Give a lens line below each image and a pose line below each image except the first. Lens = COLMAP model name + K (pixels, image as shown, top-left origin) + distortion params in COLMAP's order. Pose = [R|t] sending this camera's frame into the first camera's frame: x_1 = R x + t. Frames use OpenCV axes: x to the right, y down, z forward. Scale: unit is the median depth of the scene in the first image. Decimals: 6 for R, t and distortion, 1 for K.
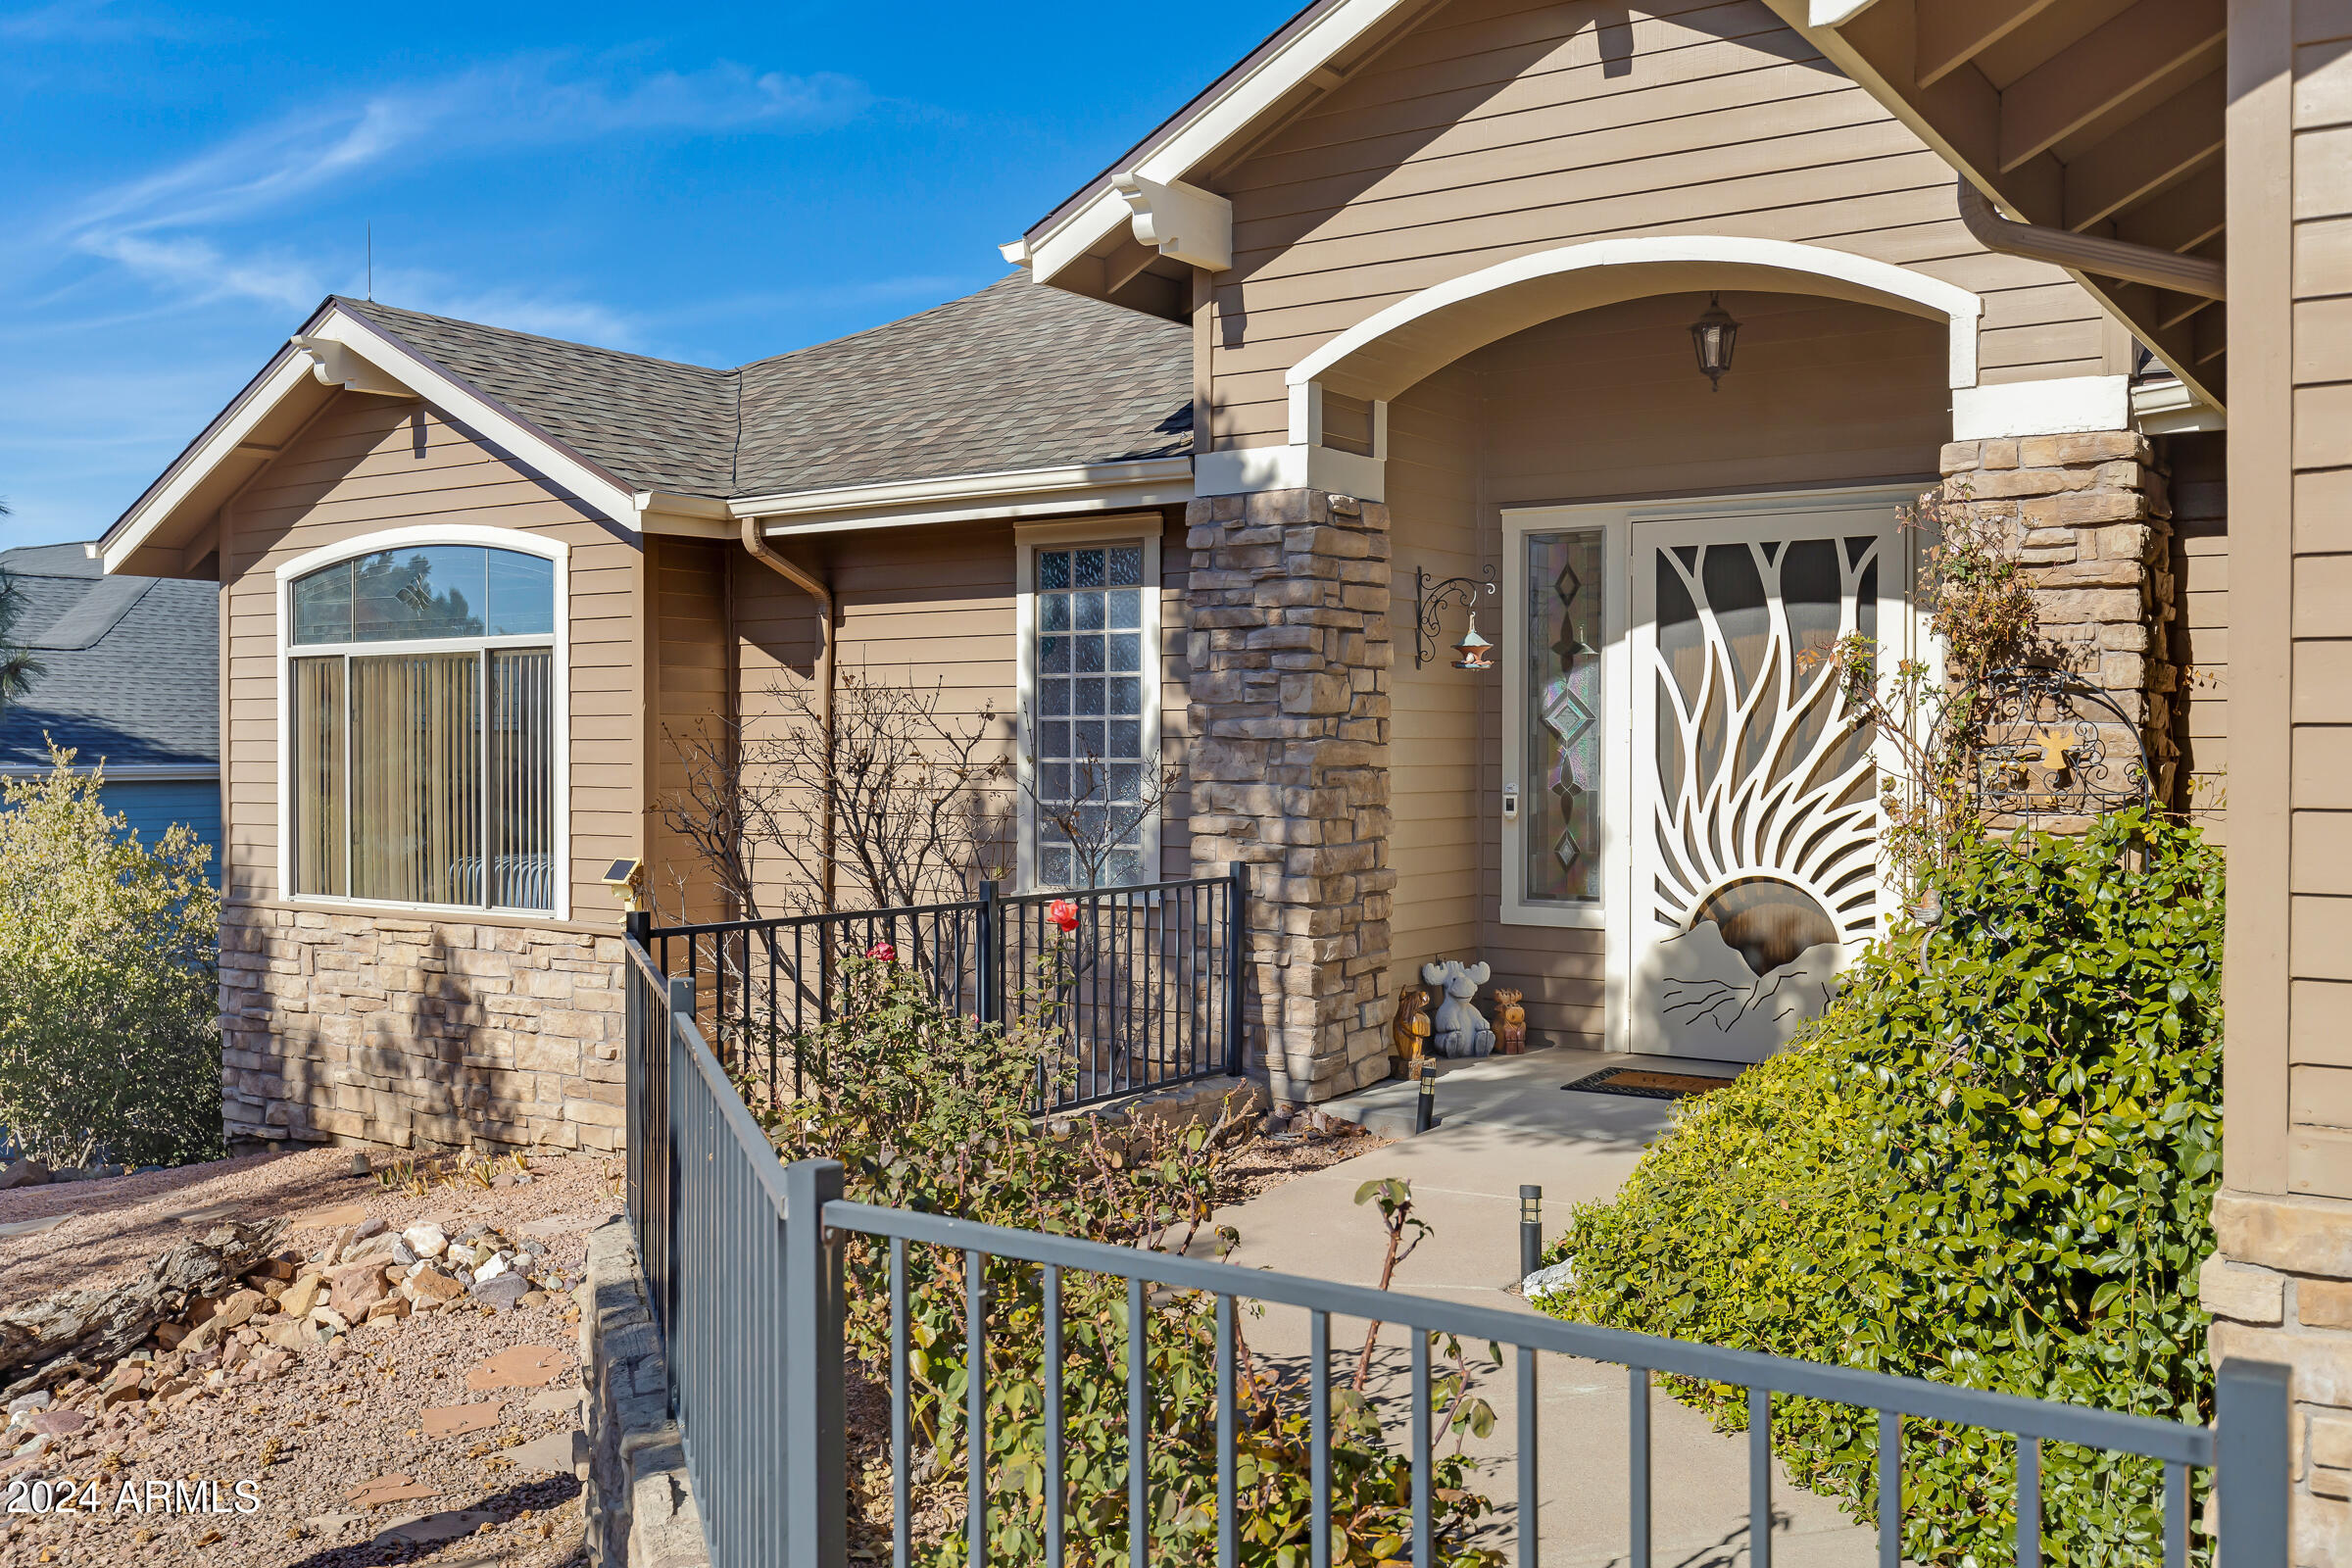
lens RADIAL K [[2151.1, 0, 1134.4], [0, 2151.1, 753.3], [0, 0, 1]] dist [-0.011543, 0.000000]
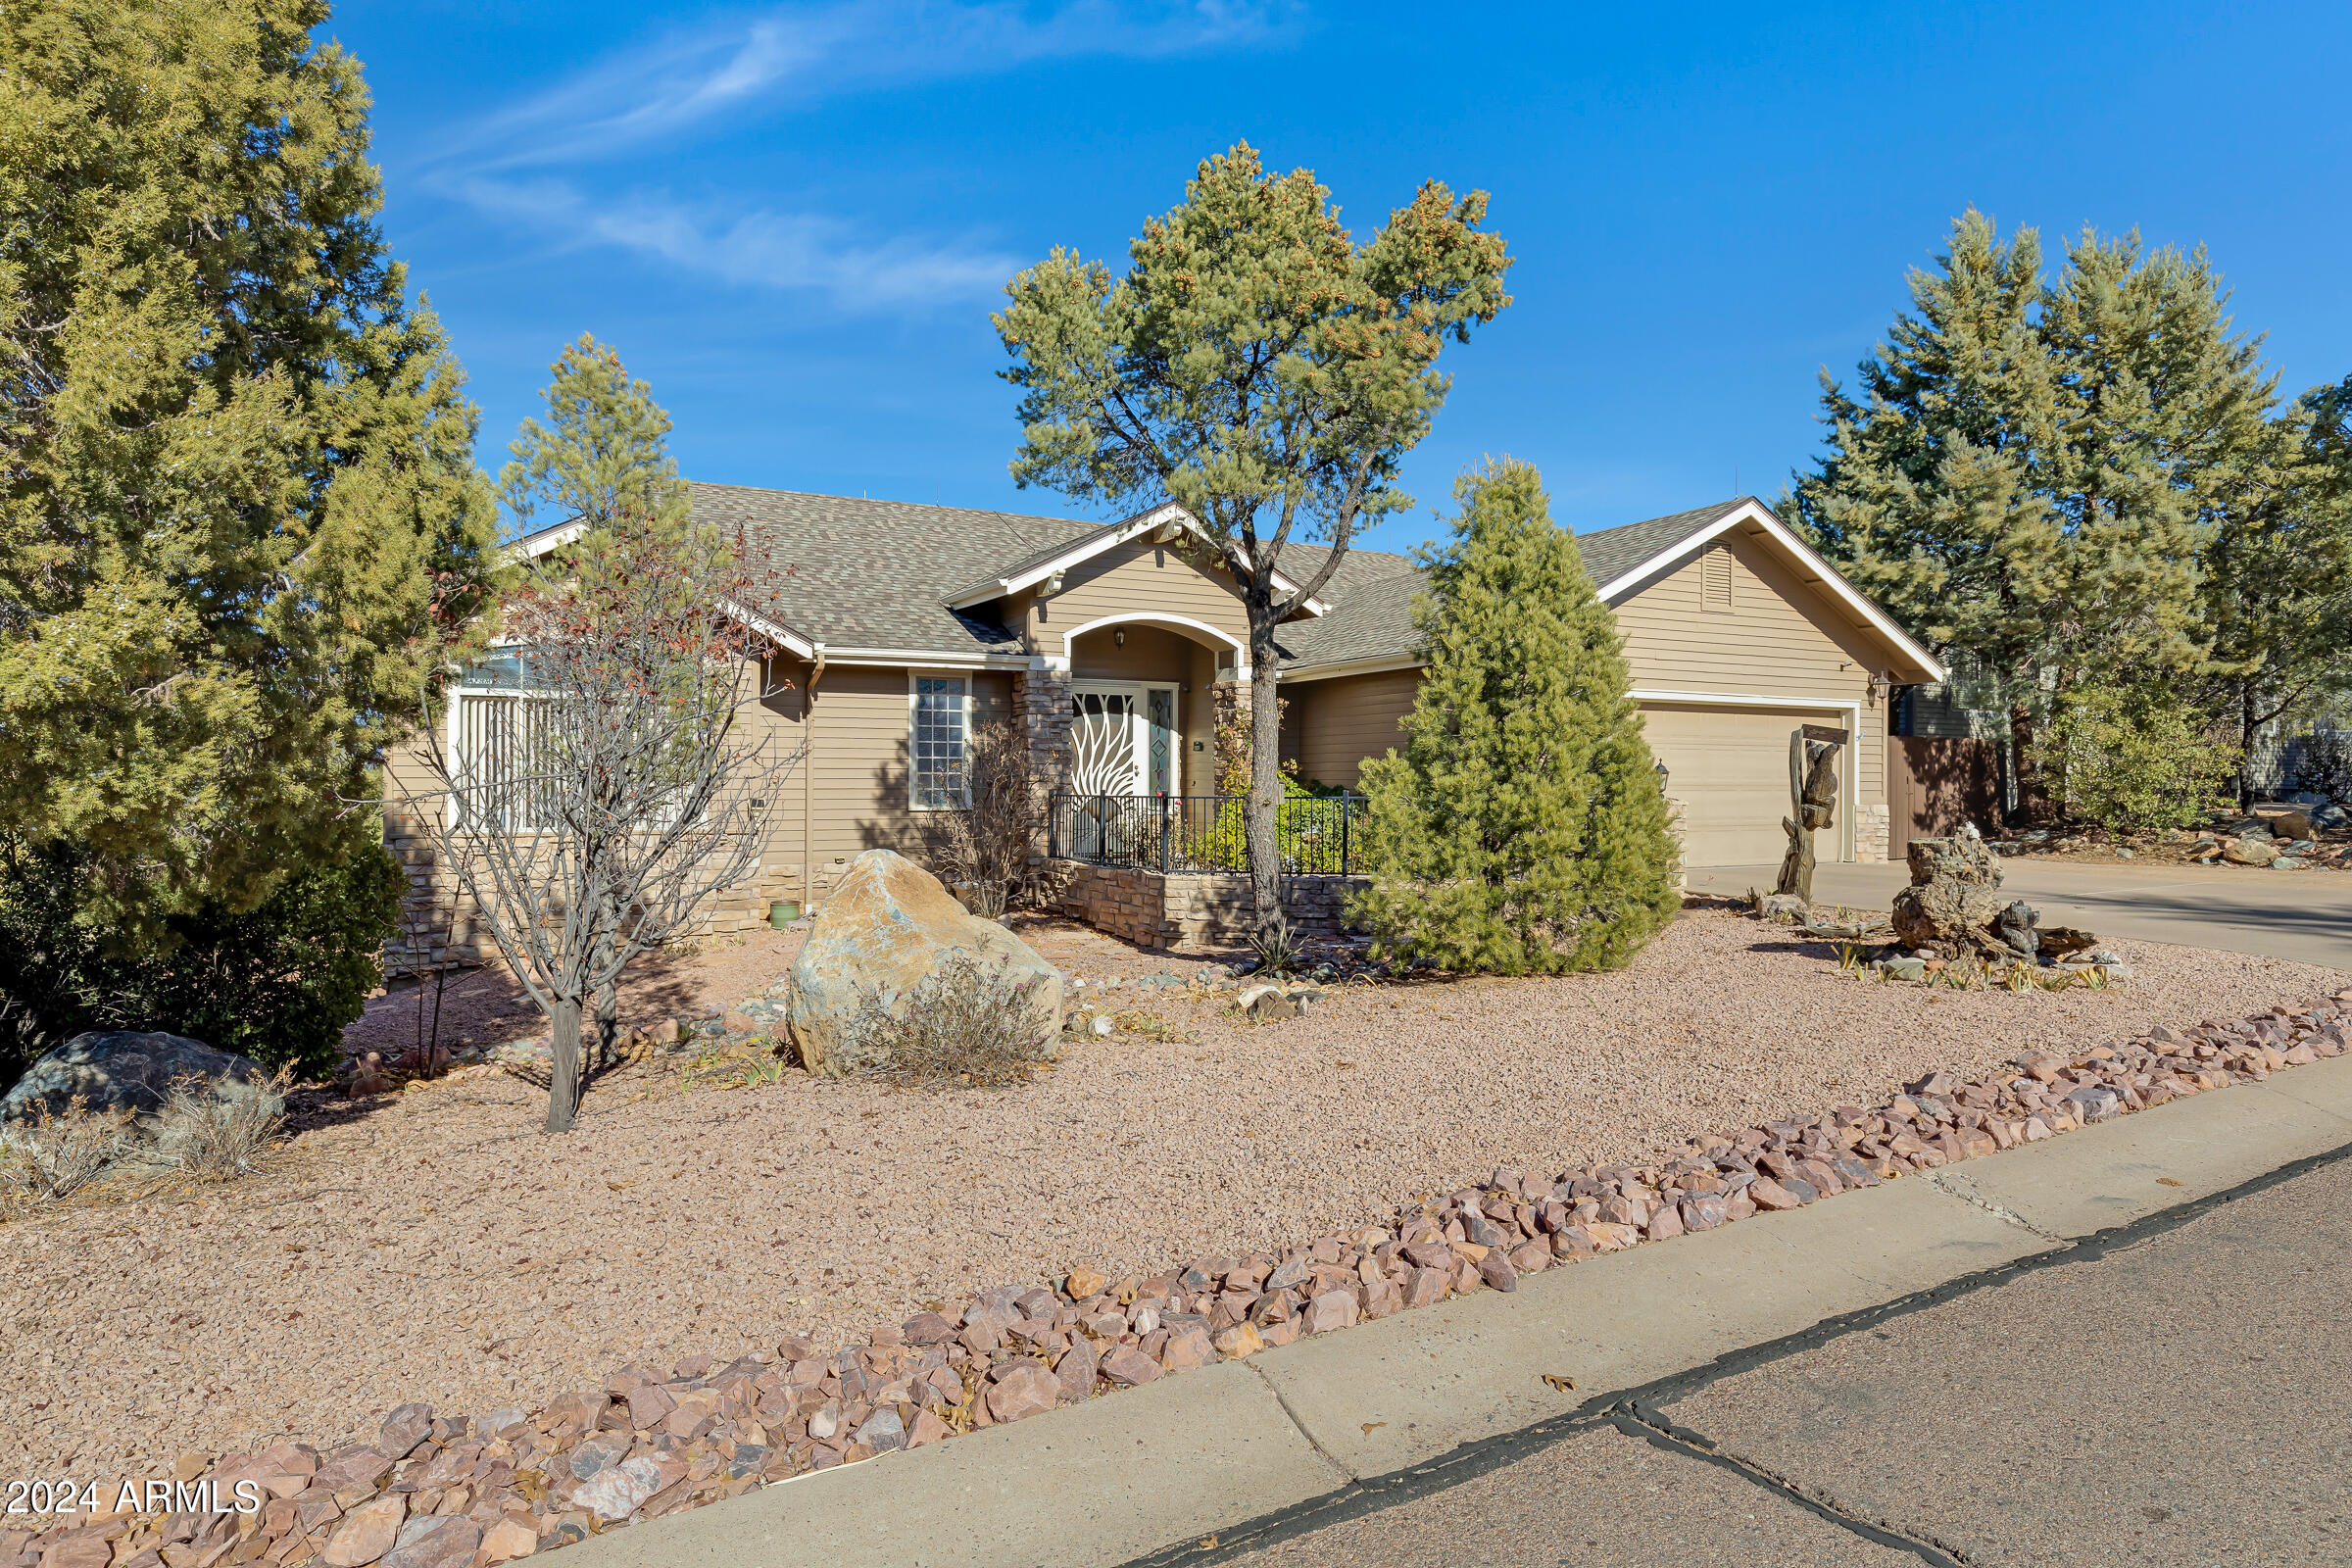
lens RADIAL K [[1337.8, 0, 1197.0], [0, 1337.8, 788.3], [0, 0, 1]] dist [0.038473, 0.001380]
pose [[0.453723, -0.002883, 0.891138, -1.459400], [0.002353, 0.999995, 0.002037, 0.041692], [-0.891140, 0.001173, 0.453728, -0.059406]]
